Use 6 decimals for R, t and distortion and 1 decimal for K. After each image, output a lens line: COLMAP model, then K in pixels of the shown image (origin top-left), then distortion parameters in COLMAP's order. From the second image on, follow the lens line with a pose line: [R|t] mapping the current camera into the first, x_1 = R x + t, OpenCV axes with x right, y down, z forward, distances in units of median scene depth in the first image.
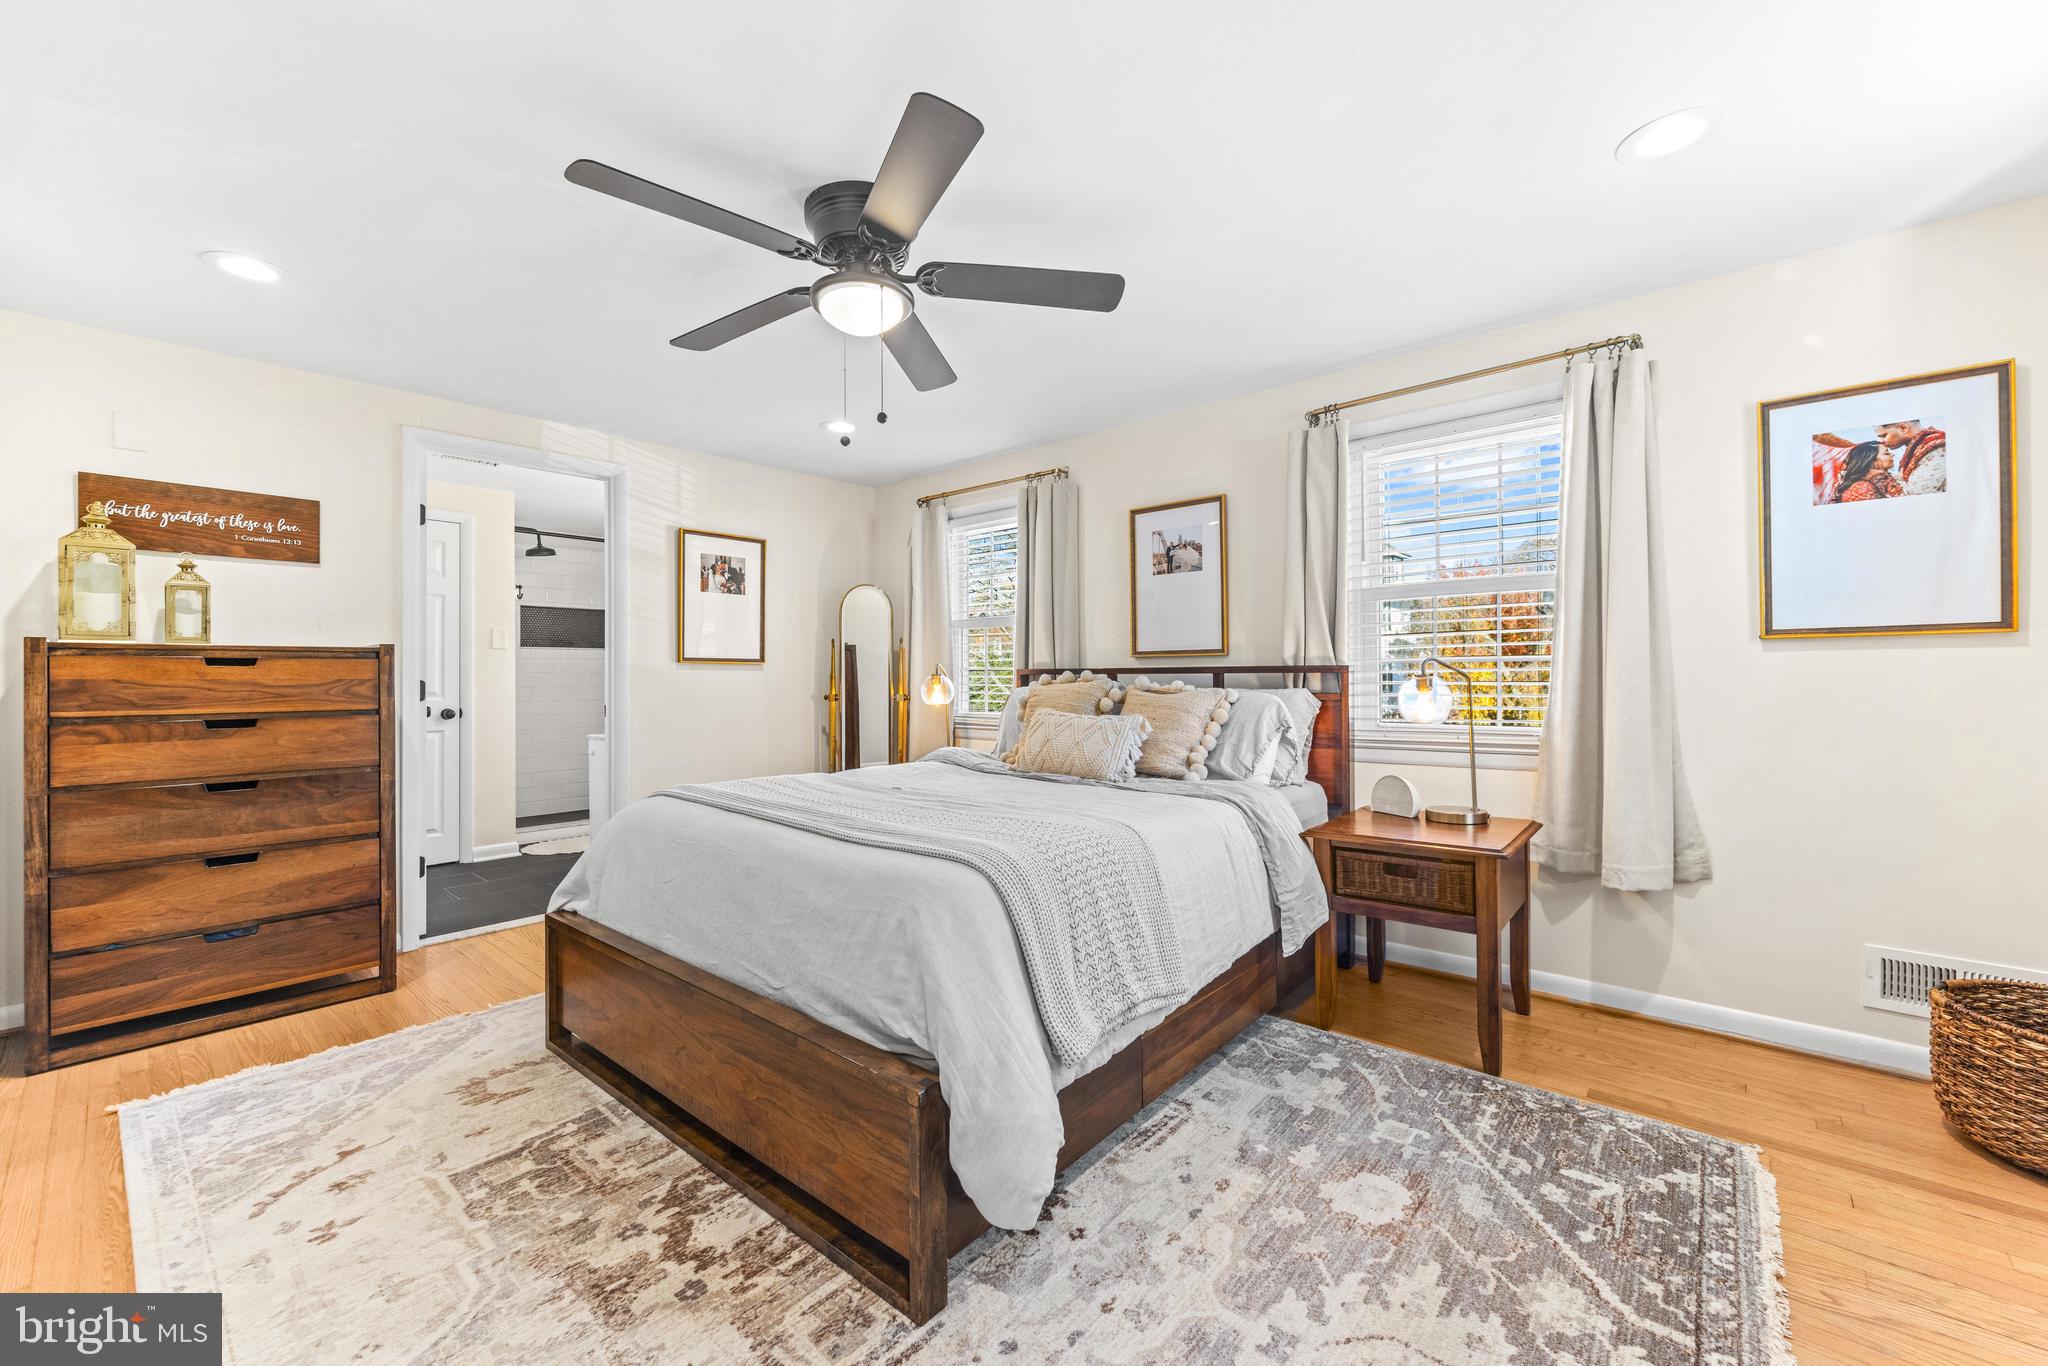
lens RADIAL K [[787.4, 0, 1025.7], [0, 787.4, 669.0], [0, 0, 1]] dist [-0.000423, 0.000101]
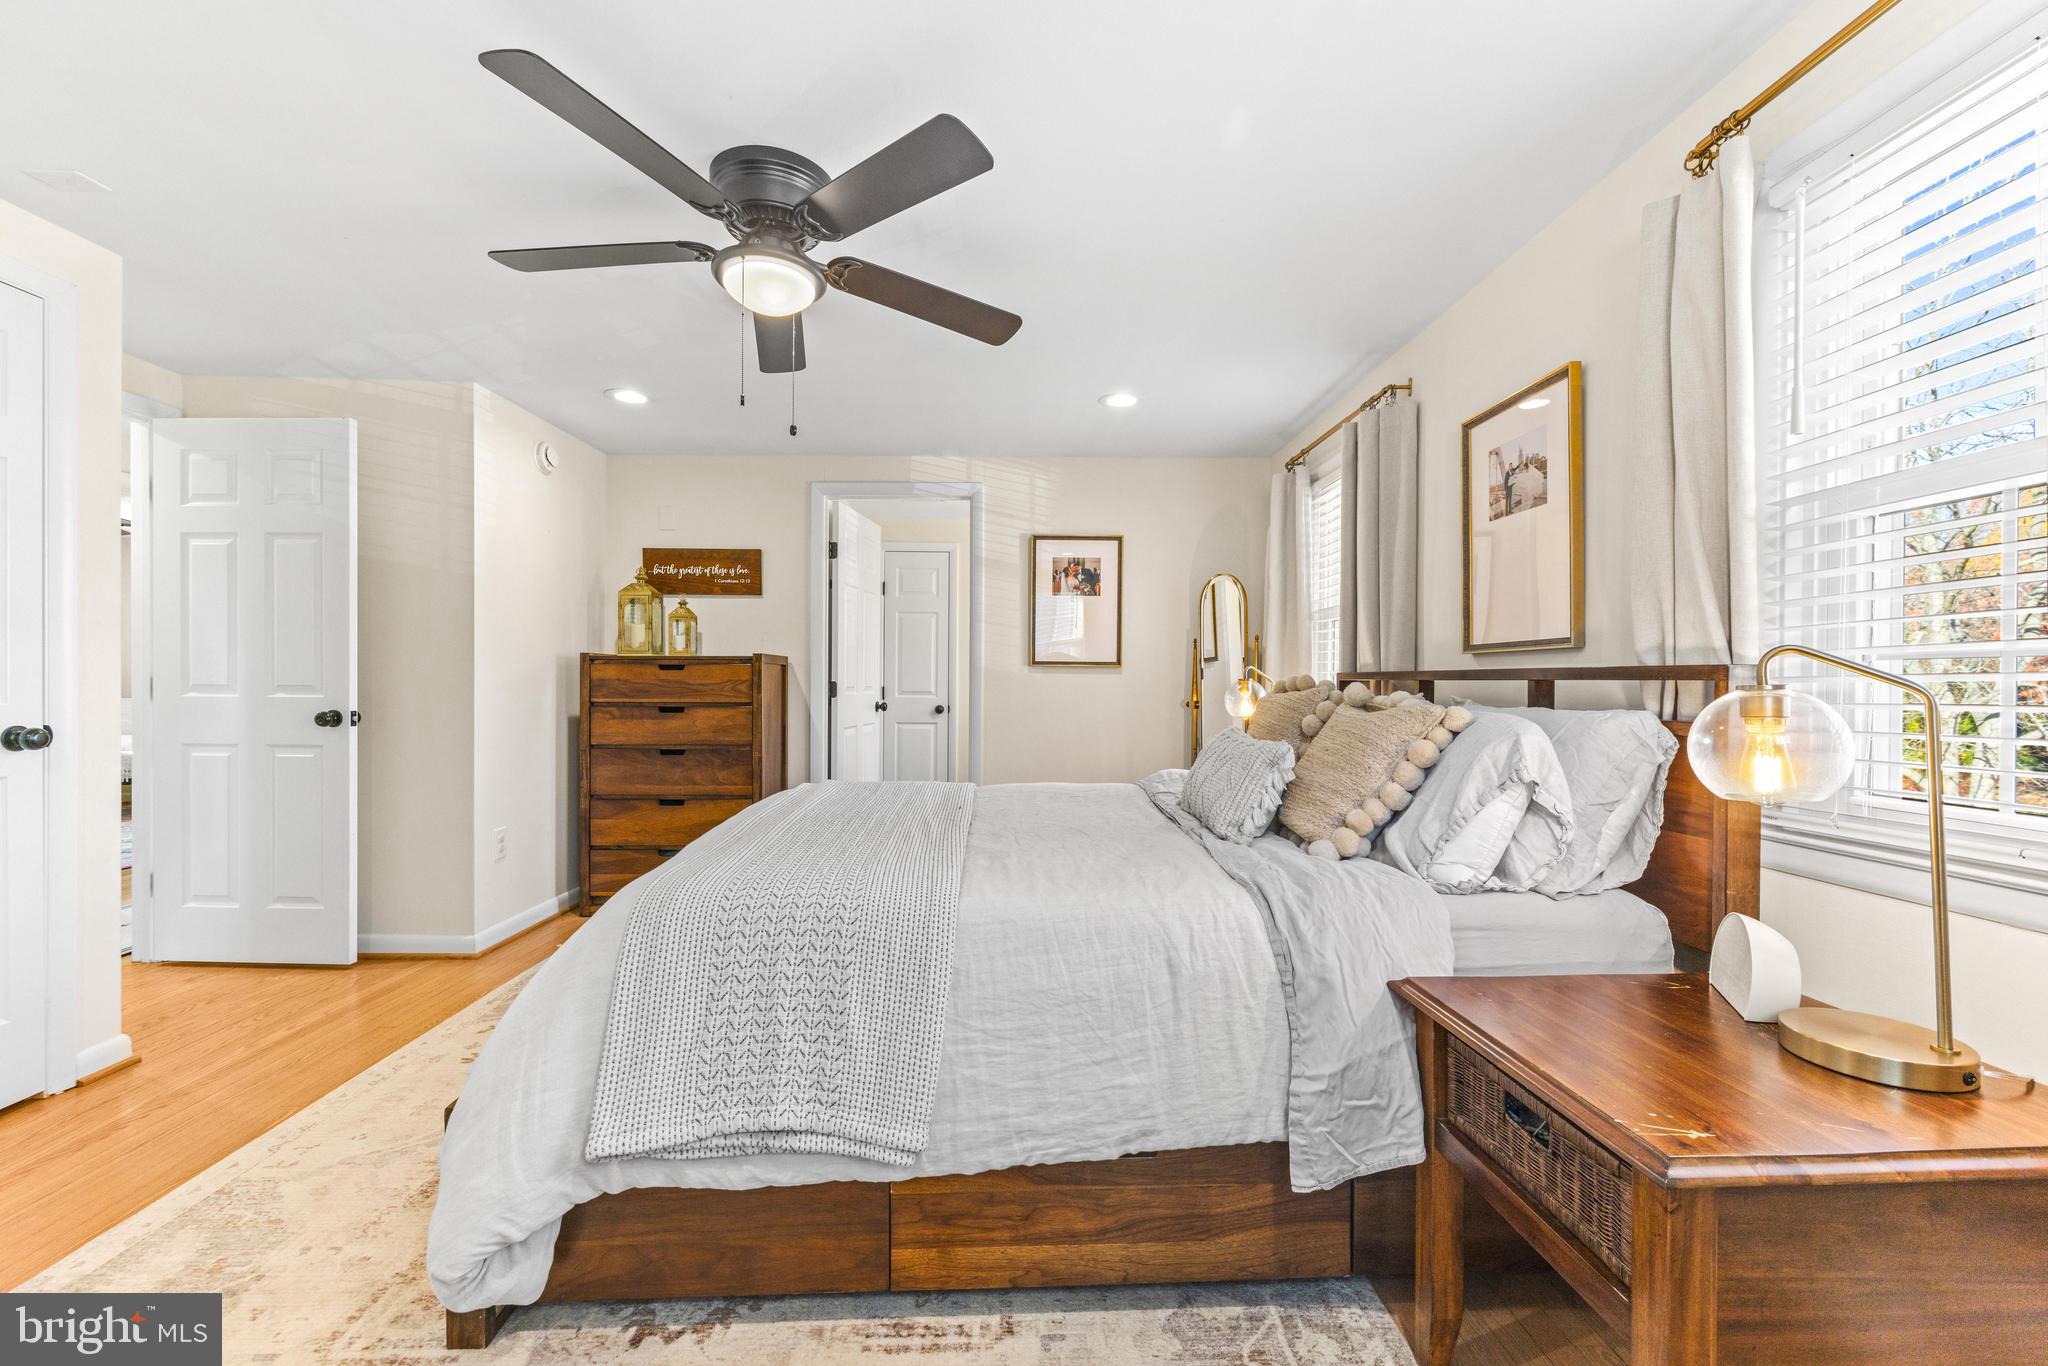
lens RADIAL K [[822.3, 0, 1023.8], [0, 822.3, 684.7], [0, 0, 1]] dist [-0.000479, -0.000315]
pose [[0.692189, 0.011335, -0.721627, 0.462506], [-0.000987, 0.999891, 0.014759, 0.000192], [0.721715, -0.009504, 0.692125, 0.352037]]
